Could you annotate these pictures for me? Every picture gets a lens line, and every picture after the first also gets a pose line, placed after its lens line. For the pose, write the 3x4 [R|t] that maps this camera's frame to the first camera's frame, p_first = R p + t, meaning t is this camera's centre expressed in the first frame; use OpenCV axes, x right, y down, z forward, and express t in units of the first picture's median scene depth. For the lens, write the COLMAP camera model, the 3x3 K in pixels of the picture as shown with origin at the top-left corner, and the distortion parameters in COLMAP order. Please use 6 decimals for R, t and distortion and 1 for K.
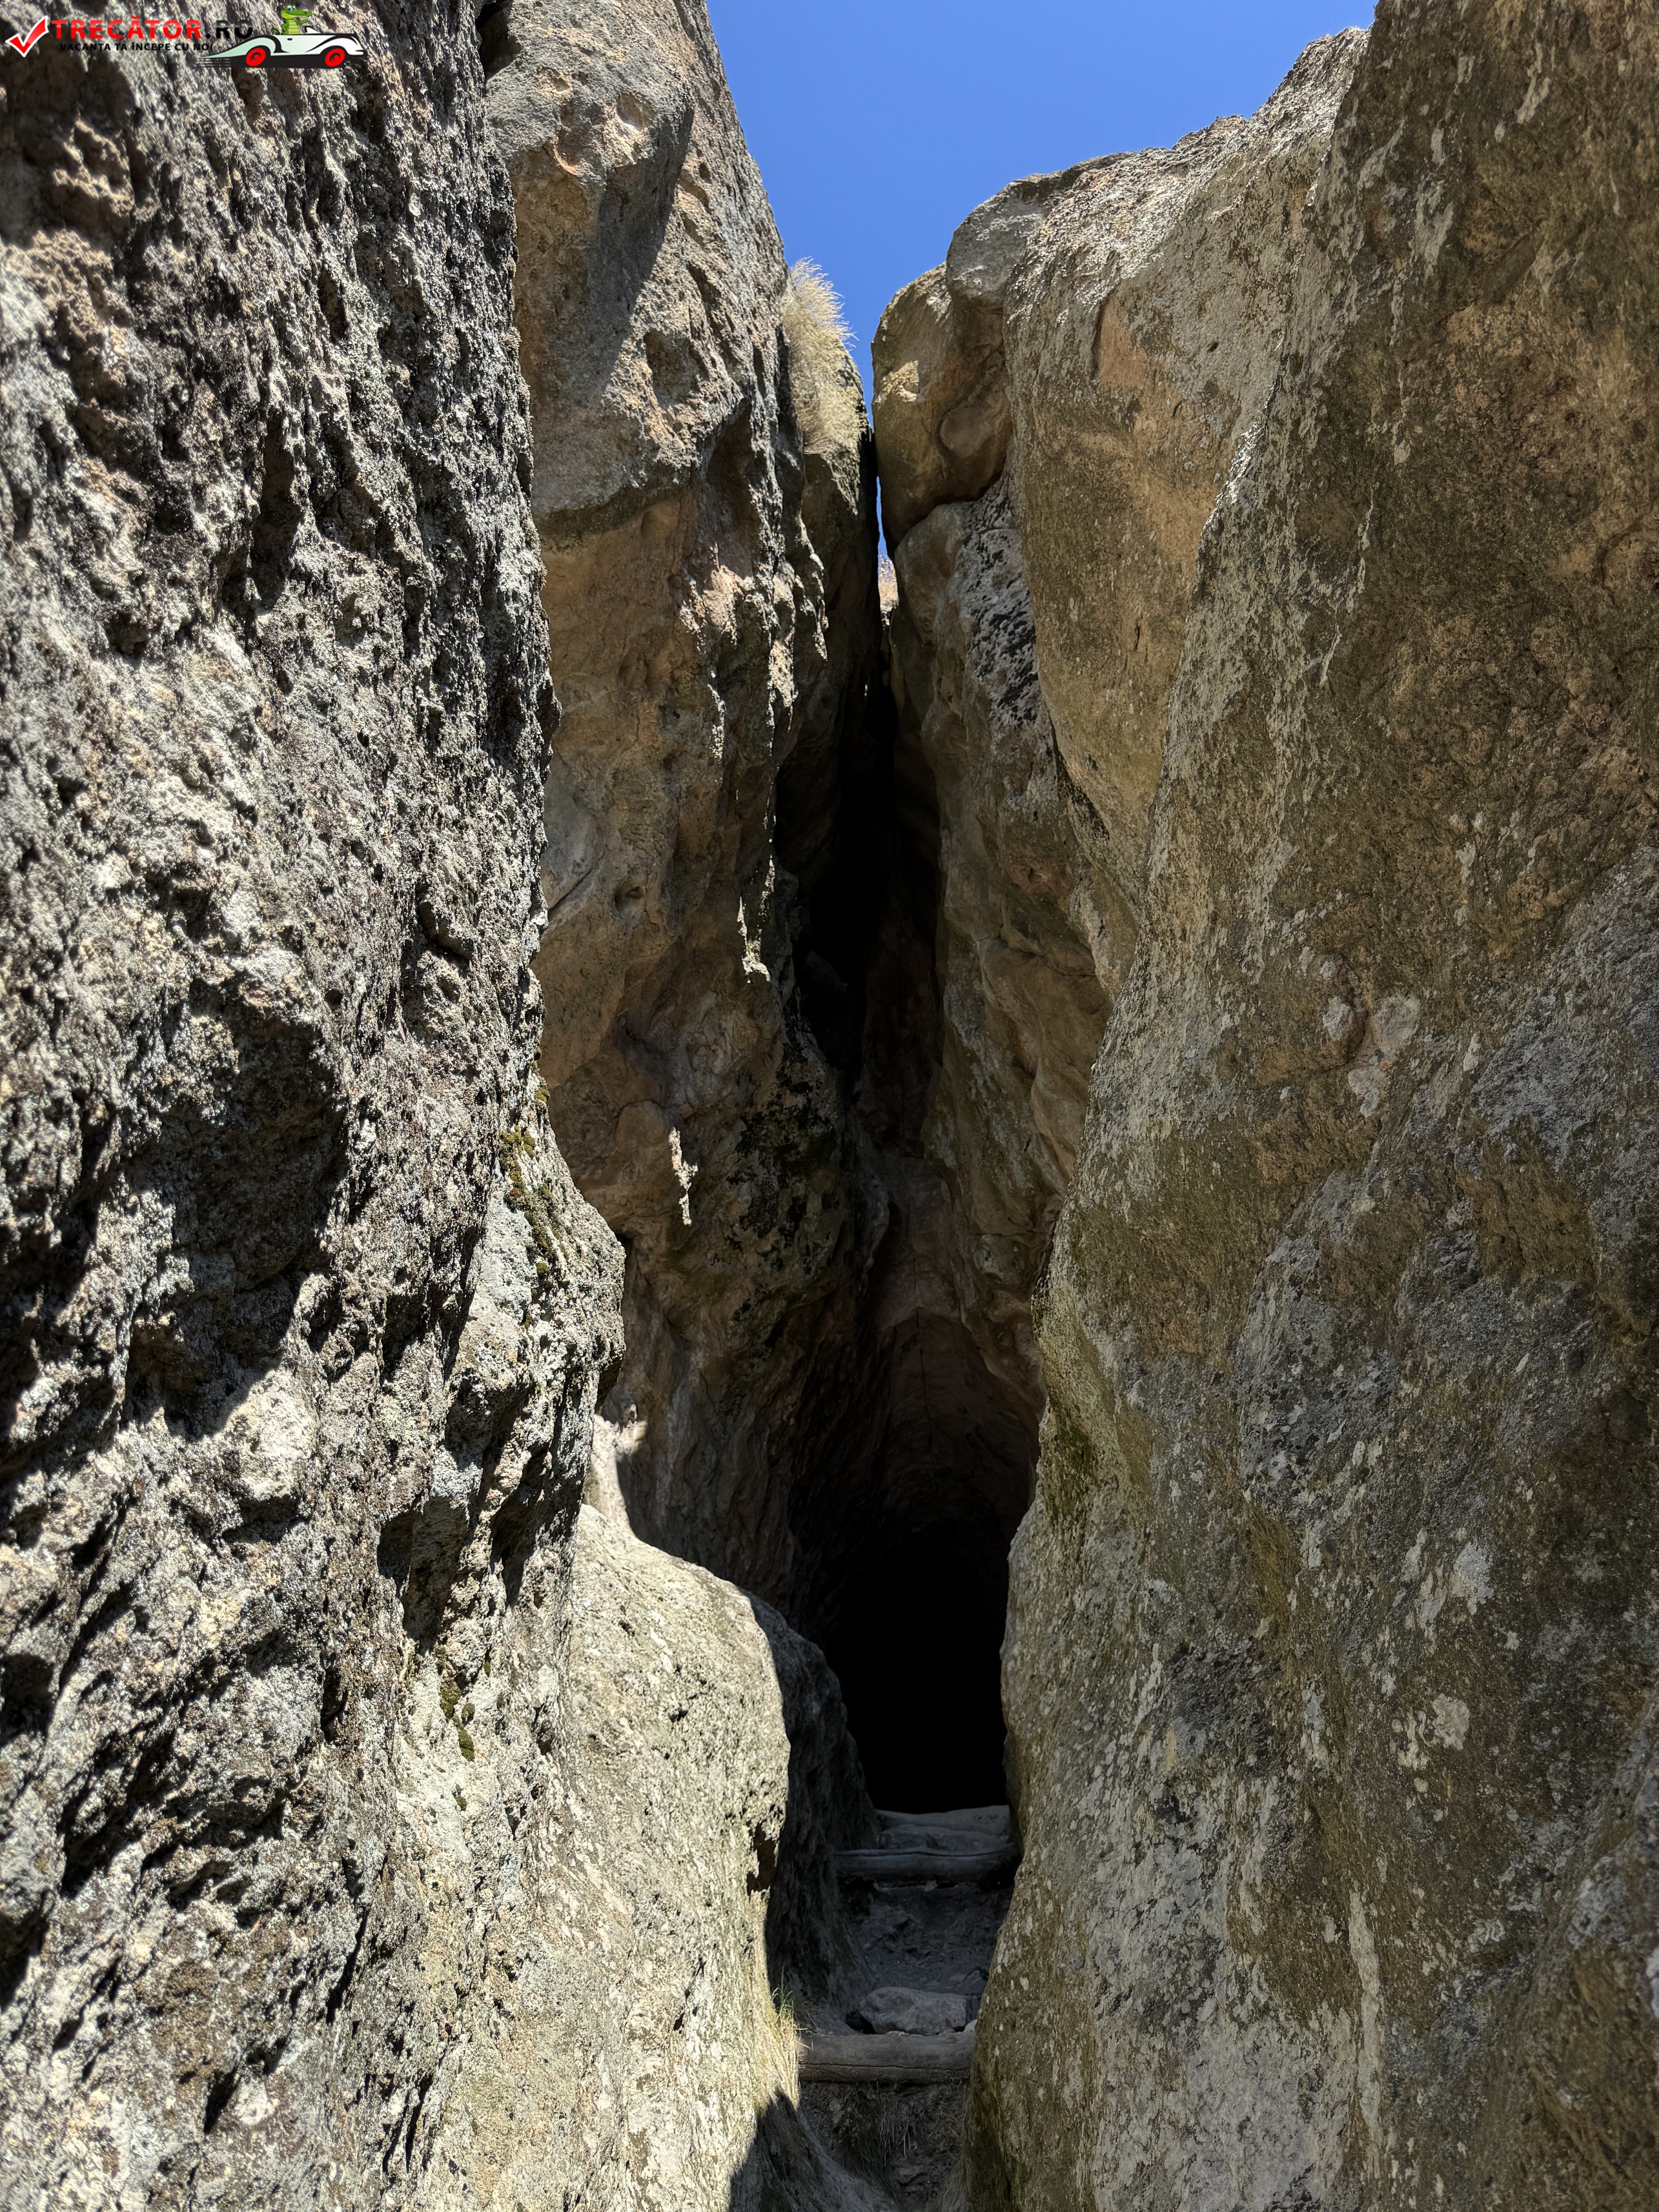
lens RADIAL K [[1571.0, 0, 832.7], [0, 1571.0, 1111.9], [0, 0, 1]] dist [0.014748, -0.021531]
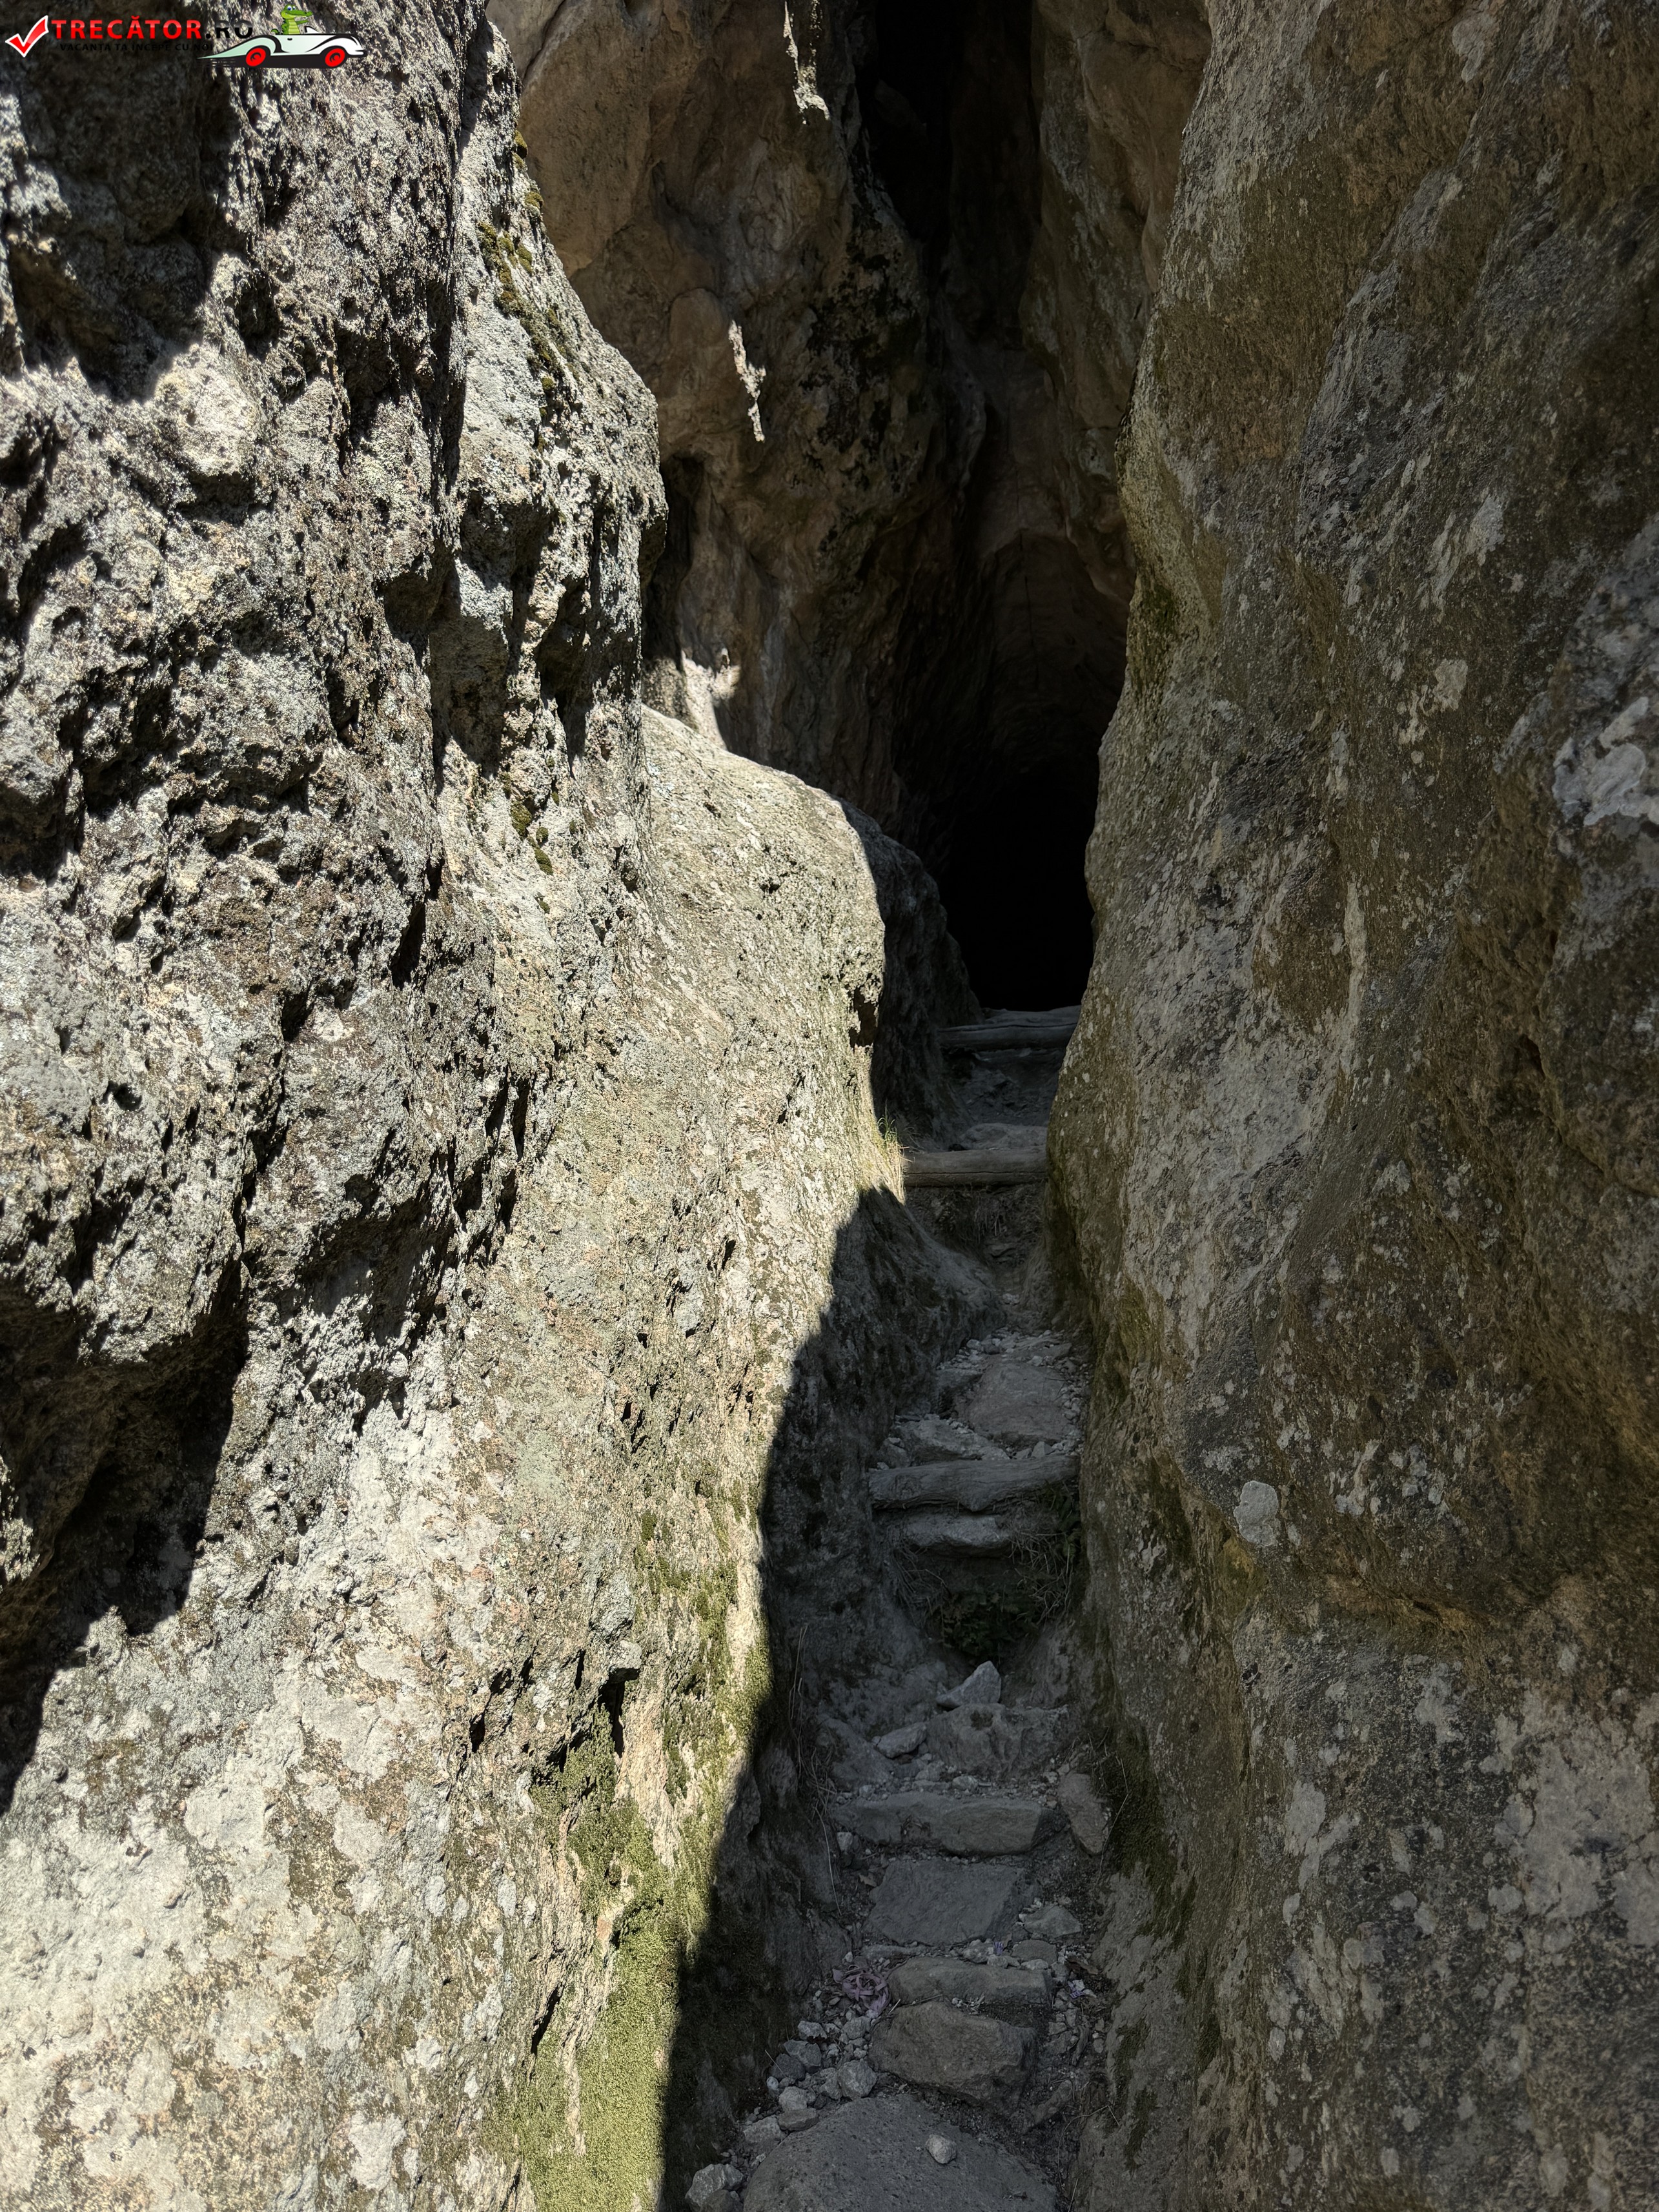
lens RADIAL K [[1550.6, 0, 829.5], [0, 1550.6, 1106.0], [0, 0, 1]] dist [0.158767, -0.328910]
pose [[0.995249, -0.043490, -0.087106, 0.065519], [0.077264, 0.897176, 0.434862, 0.137513], [0.059237, -0.439527, 0.896274, -0.030312]]
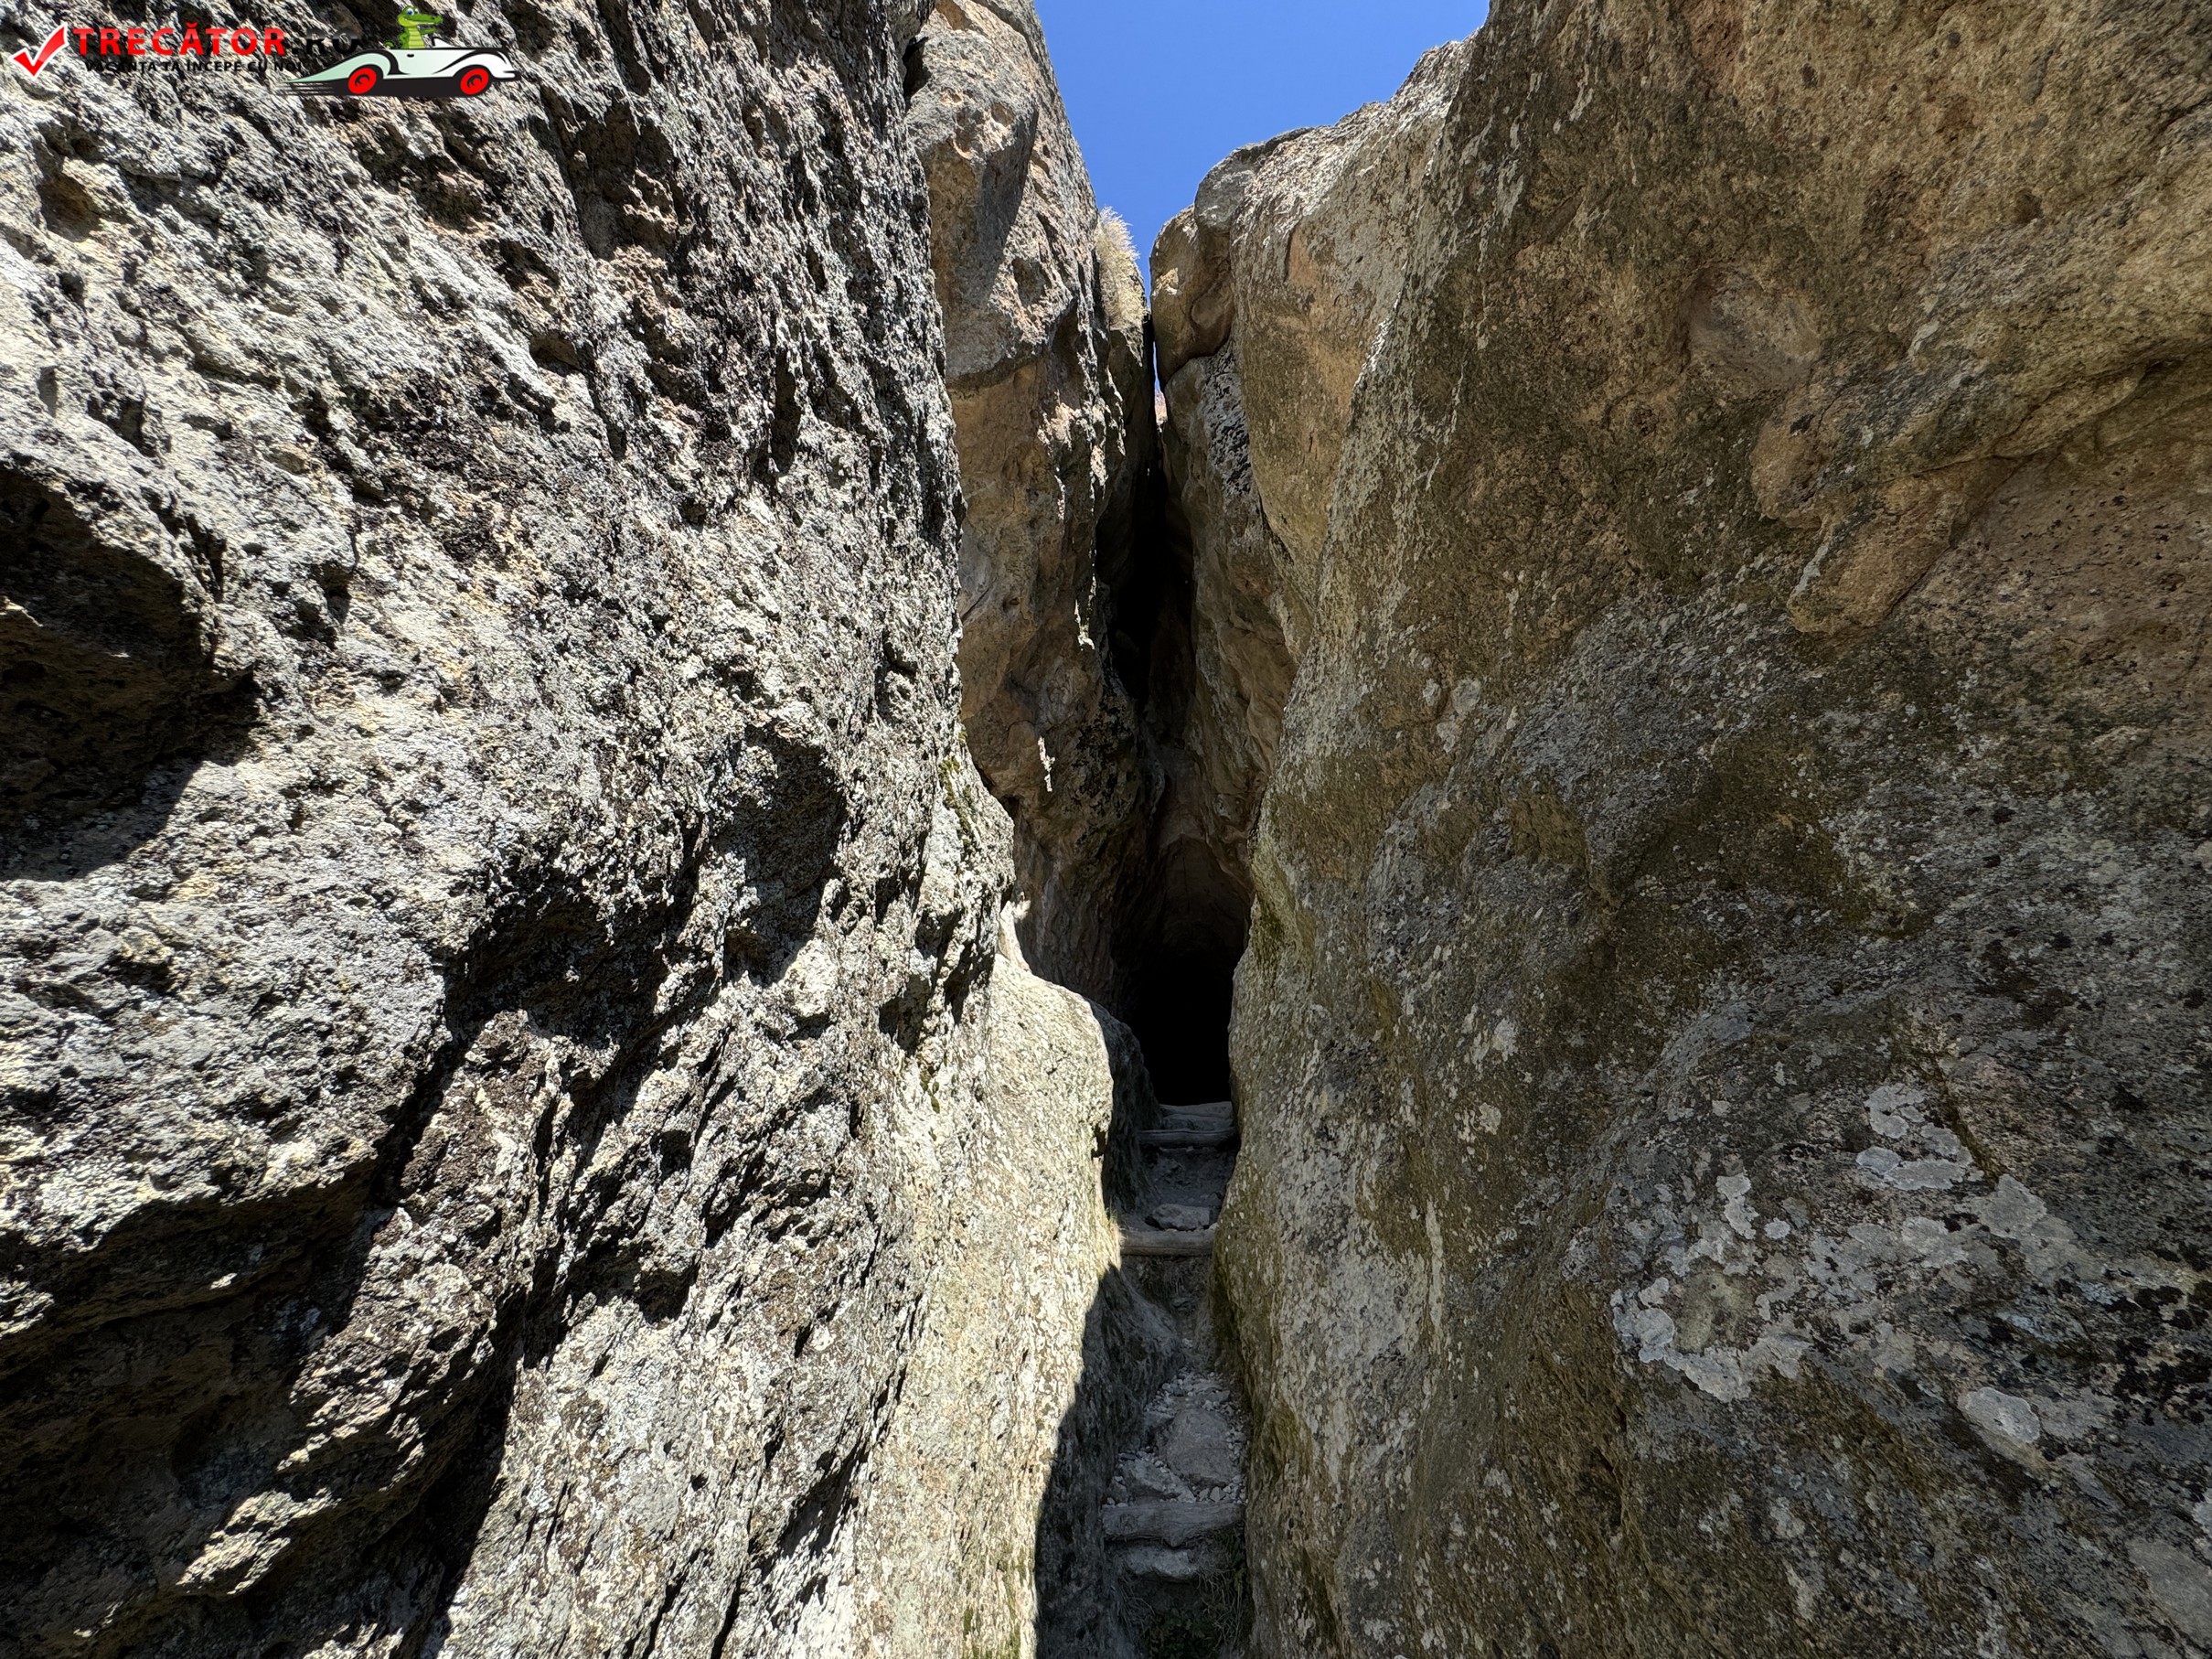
lens RADIAL K [[881.4, 0, 1104.9], [0, 881.4, 825.4], [0, 0, 1]] dist [-0.001758, 0.000035]
pose [[0.999409, -0.012400, -0.032075, 0.000026], [0.016187, 0.992565, 0.120631, -0.052156], [0.030341, -0.121078, 0.992179, 0.046182]]
